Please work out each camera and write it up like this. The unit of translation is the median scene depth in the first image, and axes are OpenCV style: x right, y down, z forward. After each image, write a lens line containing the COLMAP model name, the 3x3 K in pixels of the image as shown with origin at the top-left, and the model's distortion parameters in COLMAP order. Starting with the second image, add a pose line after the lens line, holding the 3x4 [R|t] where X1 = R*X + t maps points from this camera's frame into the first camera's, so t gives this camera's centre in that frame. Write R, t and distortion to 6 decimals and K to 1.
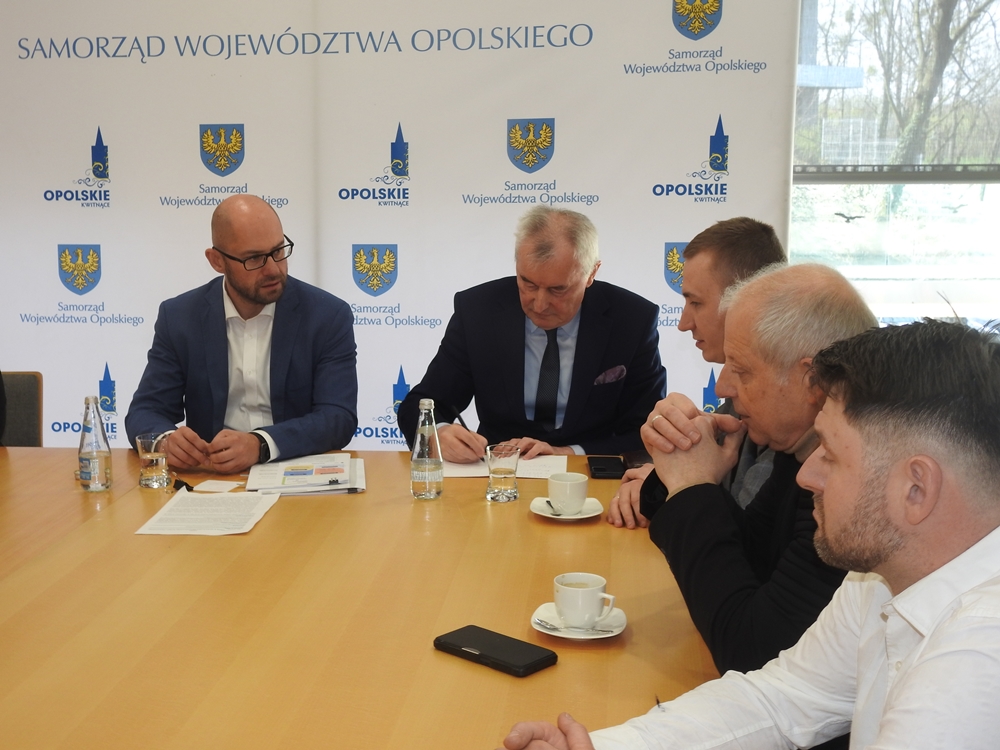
lens RADIAL K [[1362.6, 0, 498.8], [0, 1362.6, 380.4], [0, 0, 1]] dist [-0.002980, 0.000000]
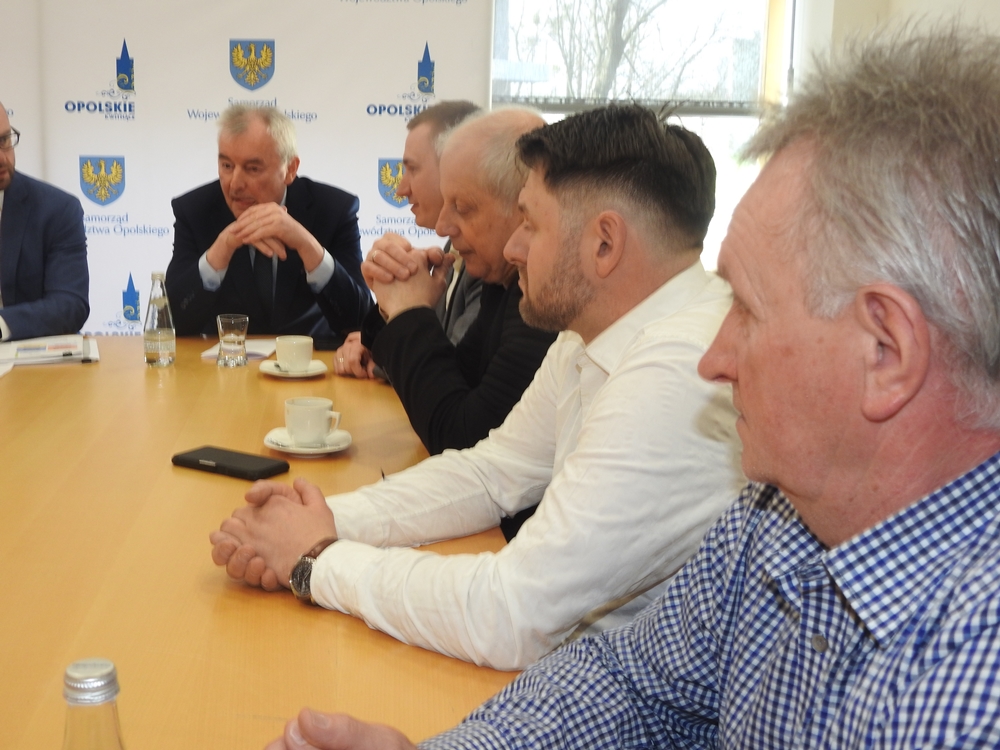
lens RADIAL K [[1243.4, 0, 503.6], [0, 1243.4, 375.1], [0, 0, 1]] dist [0.001519, 0.000000]
pose [[0.975281, -0.017906, 0.220240, -0.007640], [0.012621, 0.999598, 0.025378, 0.104226], [-0.220606, -0.021971, 0.975116, -0.008117]]
